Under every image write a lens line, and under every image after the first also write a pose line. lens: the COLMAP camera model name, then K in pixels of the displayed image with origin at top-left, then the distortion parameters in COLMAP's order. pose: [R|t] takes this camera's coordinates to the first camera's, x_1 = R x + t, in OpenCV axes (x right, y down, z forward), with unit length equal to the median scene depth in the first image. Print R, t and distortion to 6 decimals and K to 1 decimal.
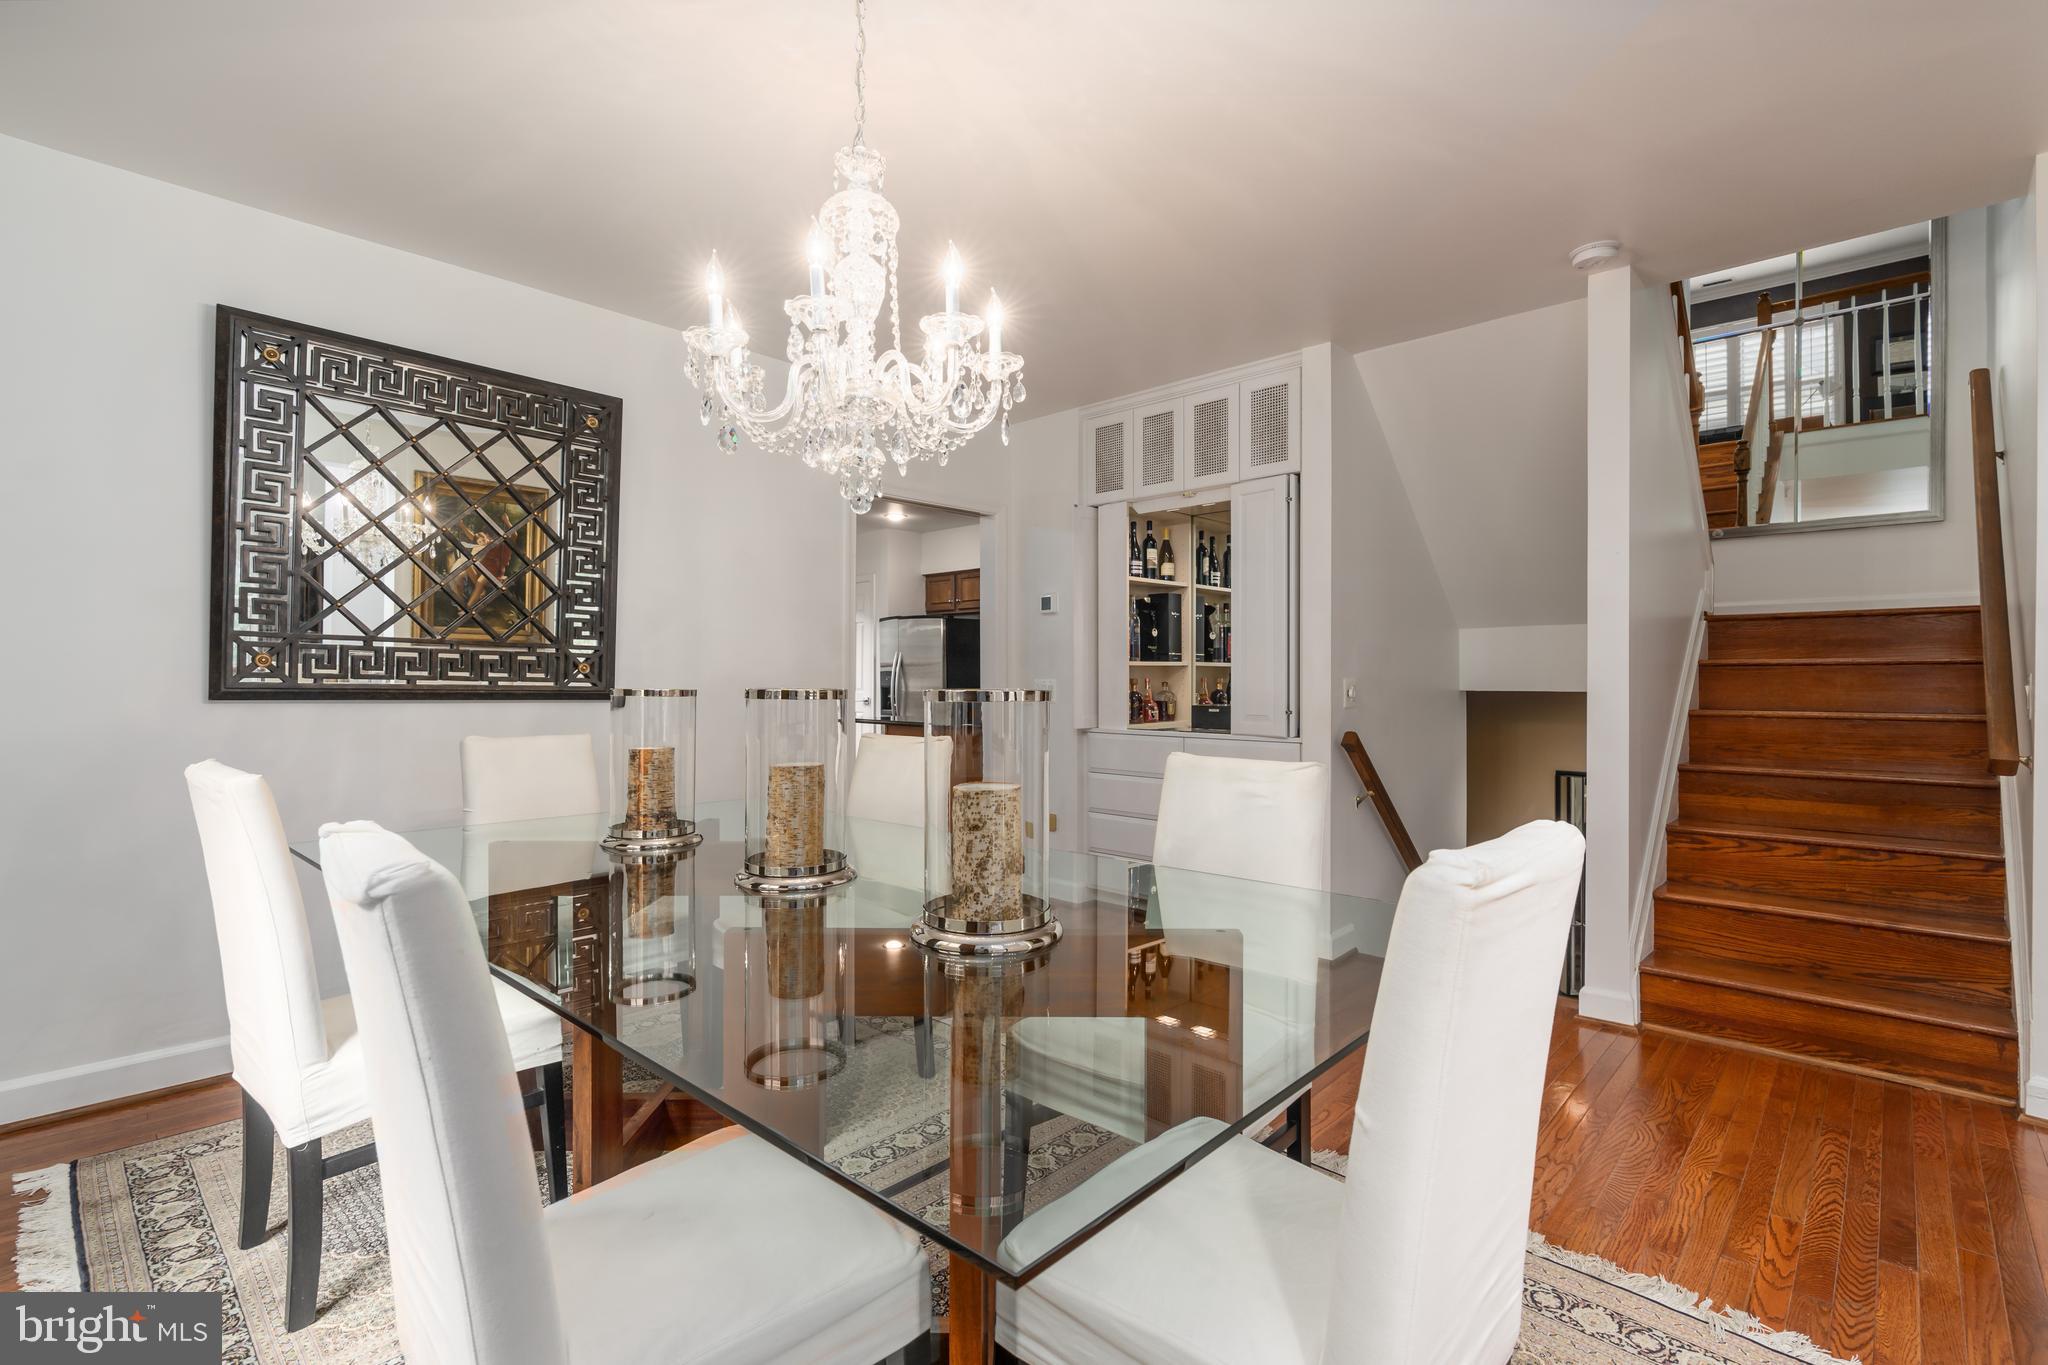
lens RADIAL K [[954.7, 0, 1024.0], [0, 954.7, 682.5], [0, 0, 1]] dist [-0.002119, -0.000230]
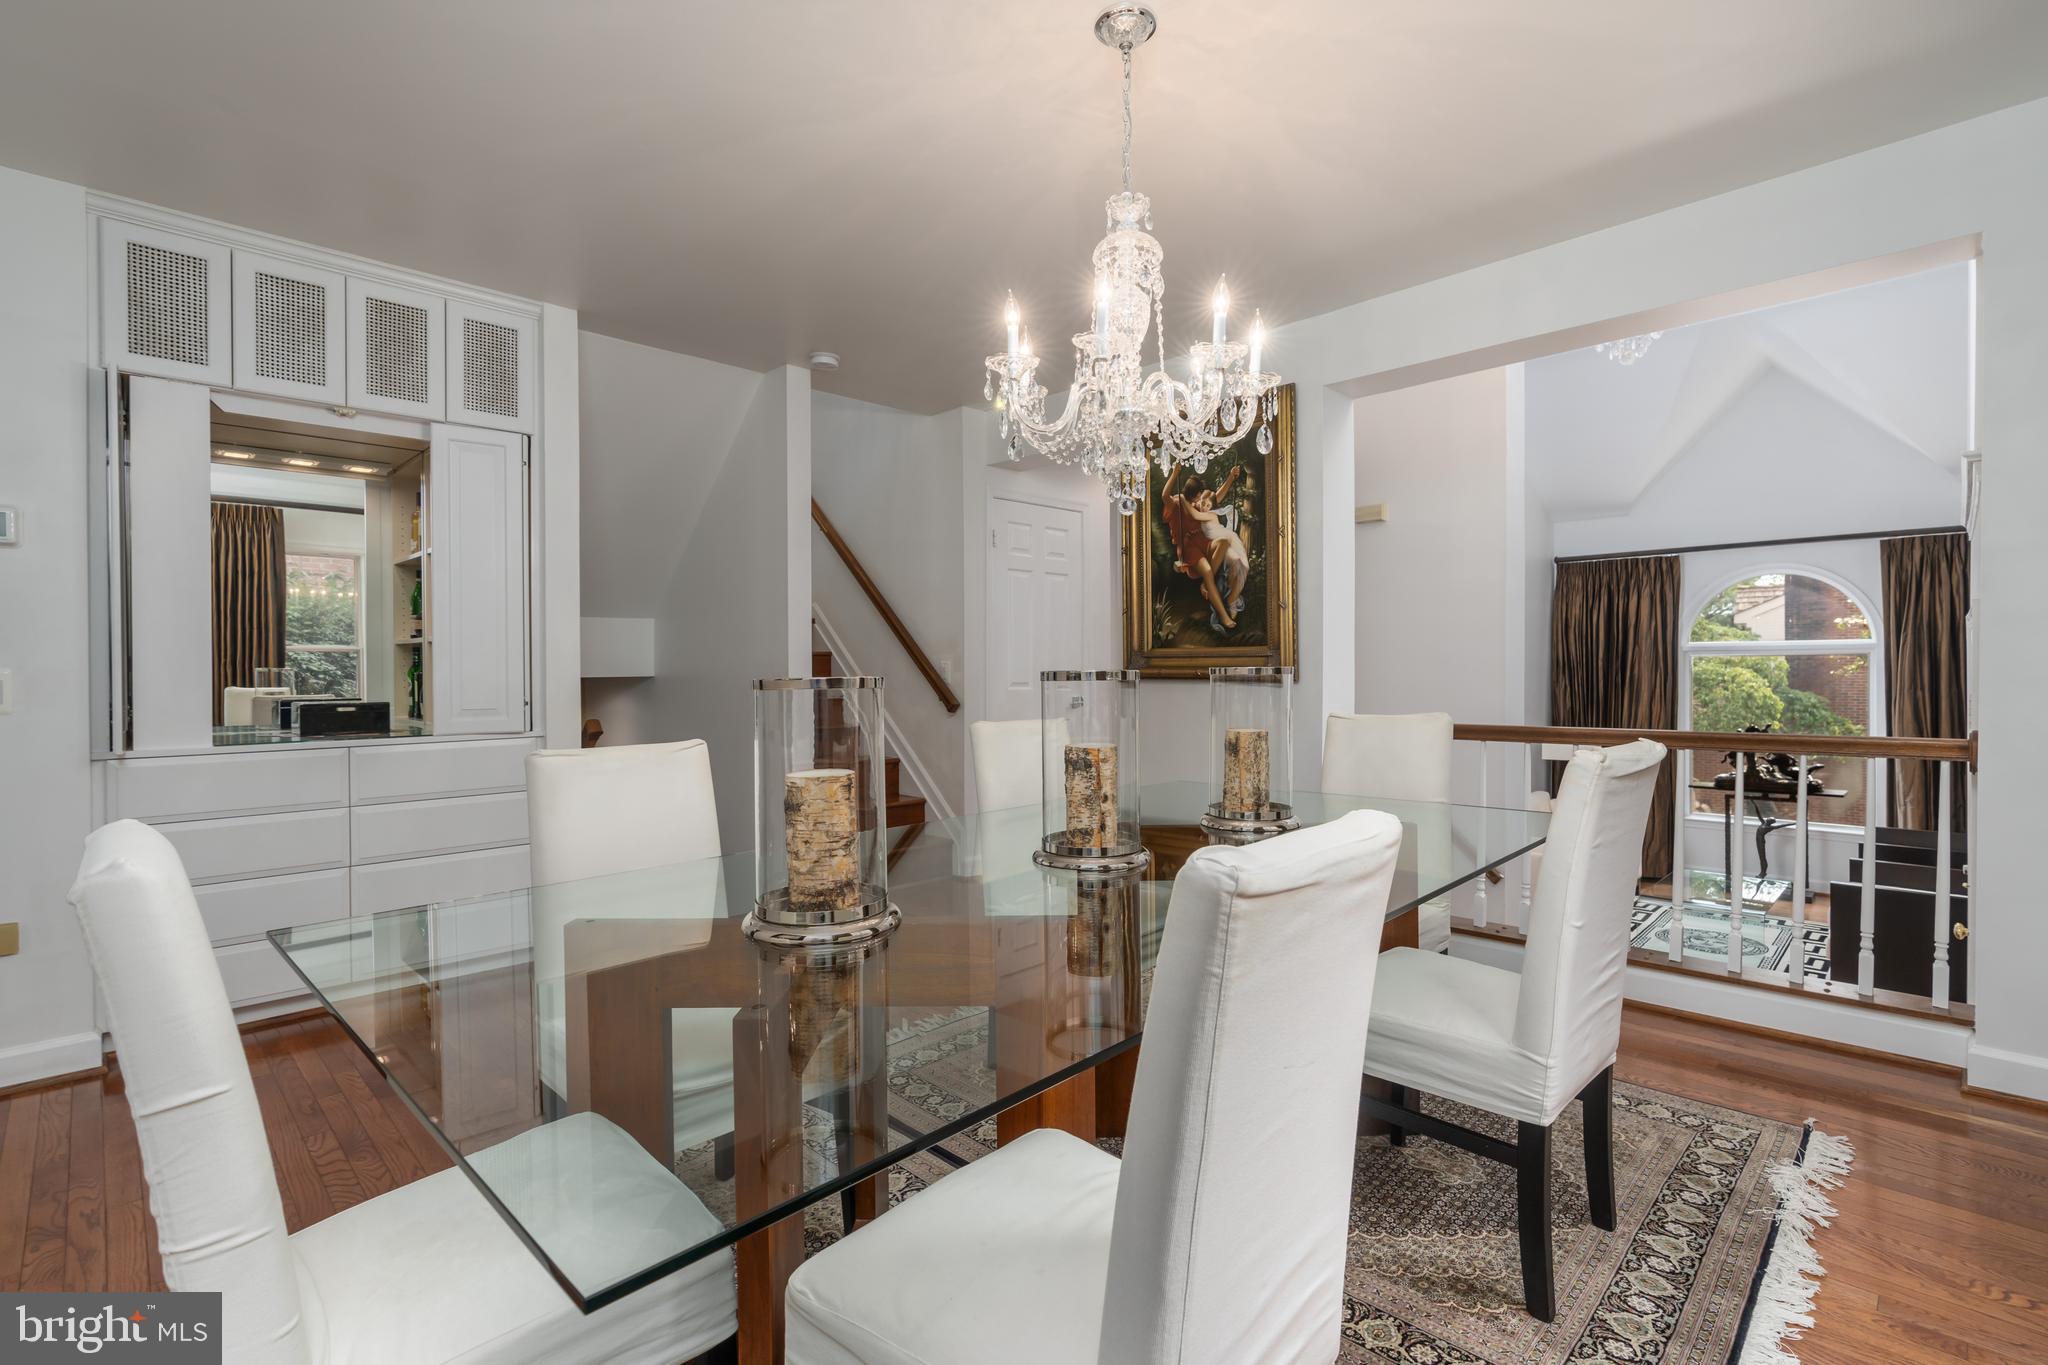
lens RADIAL K [[936.0, 0, 1028.2], [0, 936.0, 658.5], [0, 0, 1]] dist [-0.000340, -0.000019]
pose [[-0.002306, -0.007301, 0.999971, -0.593577], [0.004213, 0.999964, 0.007311, -0.014180], [-0.999988, 0.004229, -0.002275, 0.531857]]
